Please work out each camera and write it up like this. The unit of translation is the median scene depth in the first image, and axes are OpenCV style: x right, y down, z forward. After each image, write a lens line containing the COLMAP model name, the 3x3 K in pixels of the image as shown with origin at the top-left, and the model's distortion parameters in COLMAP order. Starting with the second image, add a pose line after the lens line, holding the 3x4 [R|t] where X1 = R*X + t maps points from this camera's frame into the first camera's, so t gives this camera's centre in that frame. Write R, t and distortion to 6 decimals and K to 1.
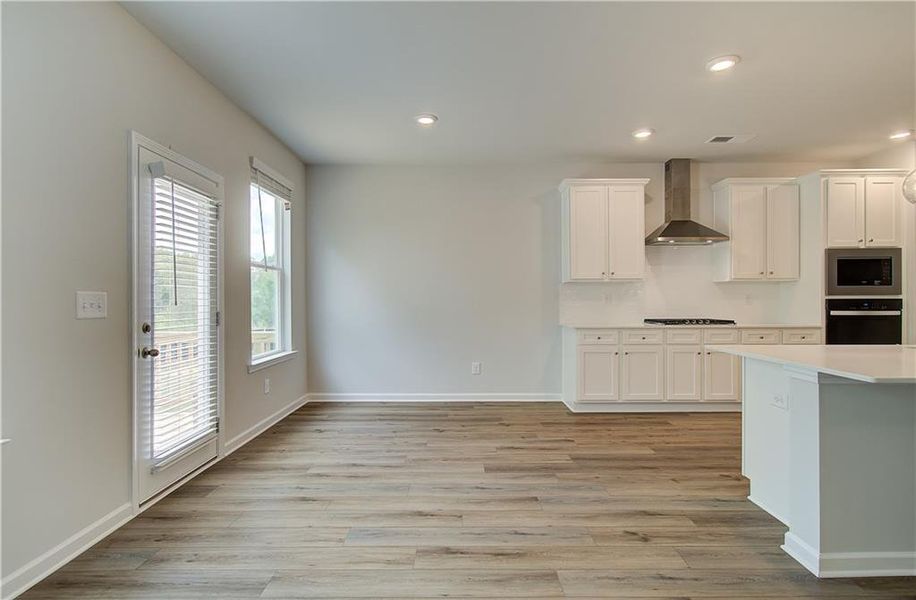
lens RADIAL K [[452.9, 0, 462.2], [0, 452.9, 301.4], [0, 0, 1]] dist [0.002544, 0.000015]
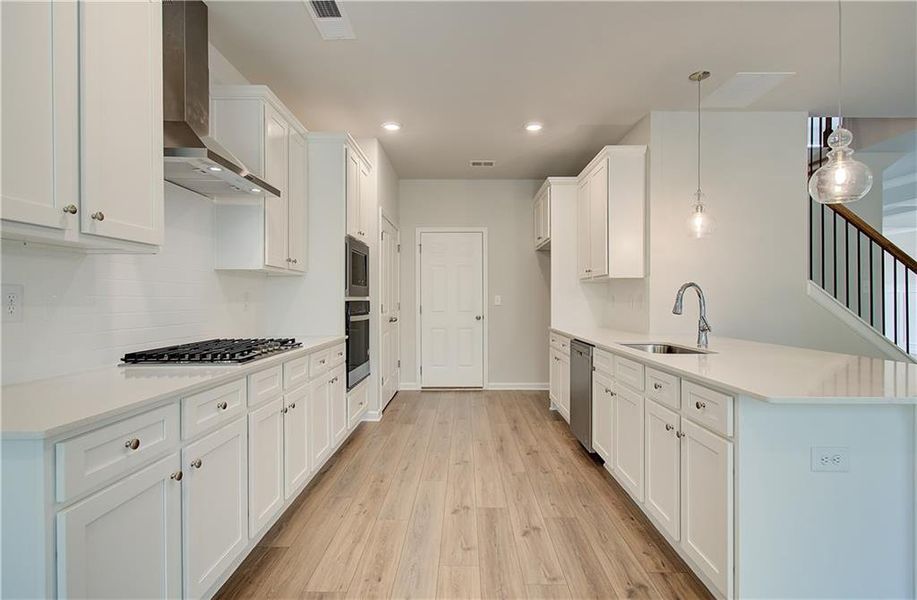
lens RADIAL K [[453.4, 0, 462.7], [0, 453.4, 301.4], [0, 0, 1]] dist [0.002544, 0.000015]
pose [[0.015629, -0.000344, 0.999878, 0.048110], [0.002414, 0.999997, 0.000306, -0.005794], [-0.999875, 0.002409, 0.015629, 1.075107]]
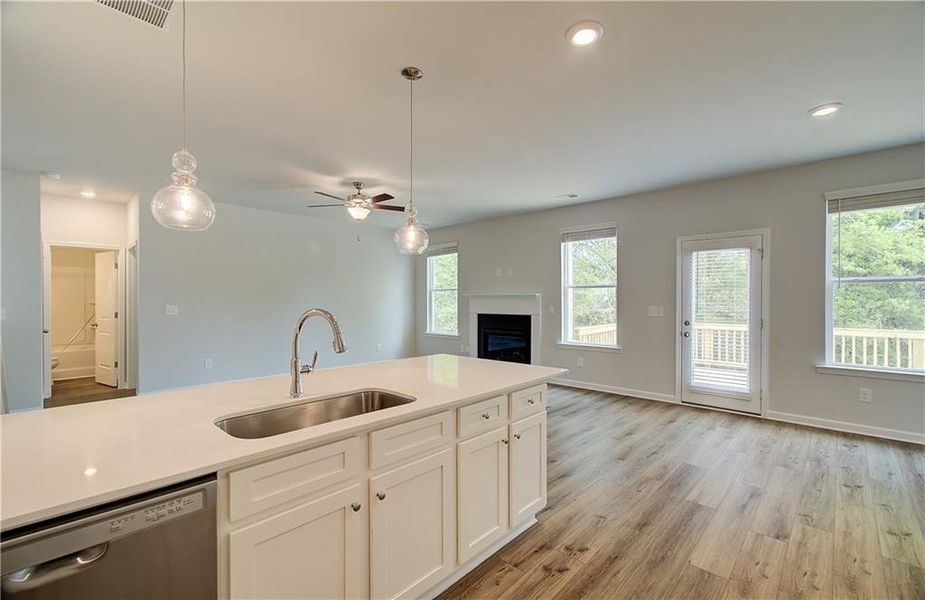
lens RADIAL K [[401.4, 0, 462.5], [0, 401.4, 300.0], [0, 0, 1]] dist [-0.000759, 0.000478]
pose [[-0.694625, 0.005928, -0.719347, 1.088809], [-0.000608, 0.999961, 0.008828, -0.052388], [0.719371, 0.006569, -0.694595, 1.178971]]
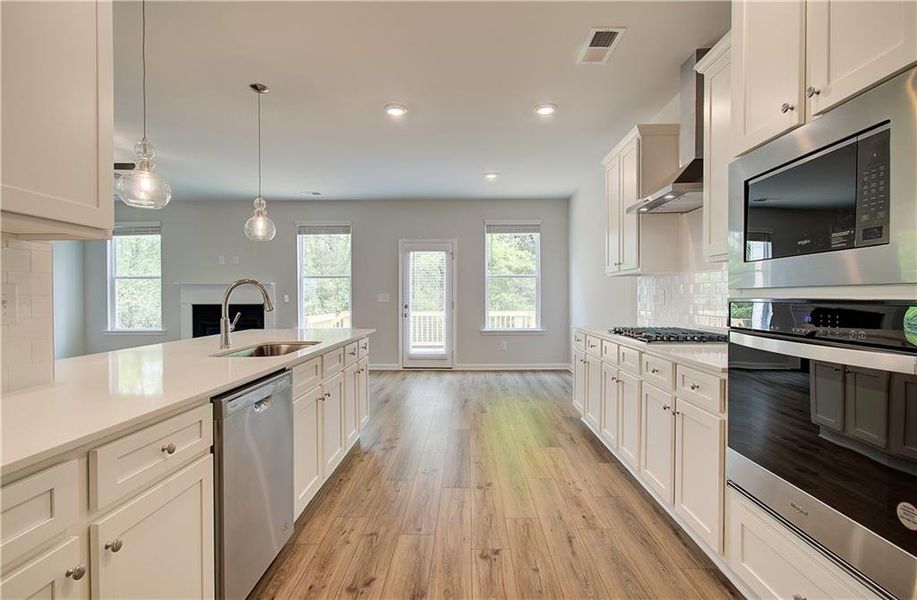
lens RADIAL K [[453.4, 0, 462.7], [0, 453.4, 301.4], [0, 0, 1]] dist [0.002544, 0.000015]
pose [[-0.022271, 0.014338, -0.999649, 1.606110], [-0.001819, 0.999895, 0.014382, -0.010558], [0.999750, 0.002139, -0.022243, 1.068292]]
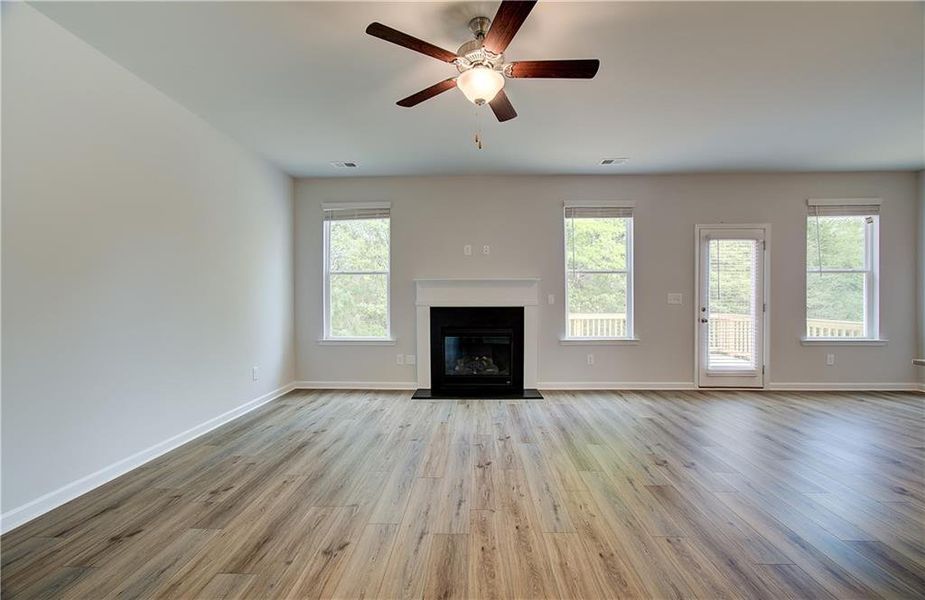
lens RADIAL K [[404.9, 0, 471.0], [0, 404.9, 301.5], [0, 0, 1]] dist [-0.031052, 0.028969]
pose [[-0.029143, 0.006748, -0.999552, 0.989851], [-0.002935, 0.999972, 0.006837, 0.007002], [0.999571, 0.003133, -0.029122, -0.066647]]
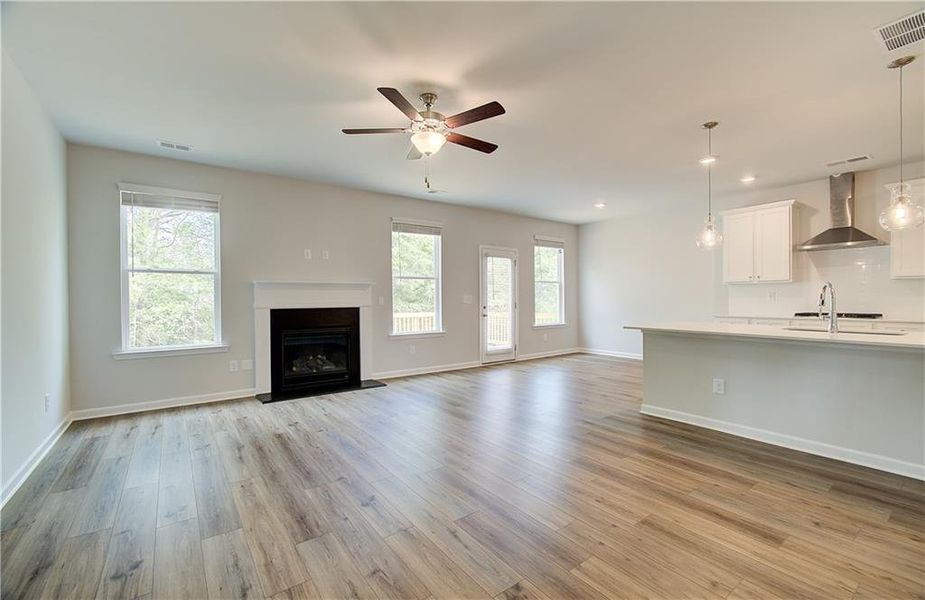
lens RADIAL K [[404.9, 0, 471.0], [0, 404.9, 301.5], [0, 0, 1]] dist [-0.031052, 0.028969]
pose [[0.597415, 0.003945, -0.801923, 1.102591], [0.000863, 0.999984, 0.005563, 0.003140], [0.801932, -0.004015, 0.597402, -0.543865]]
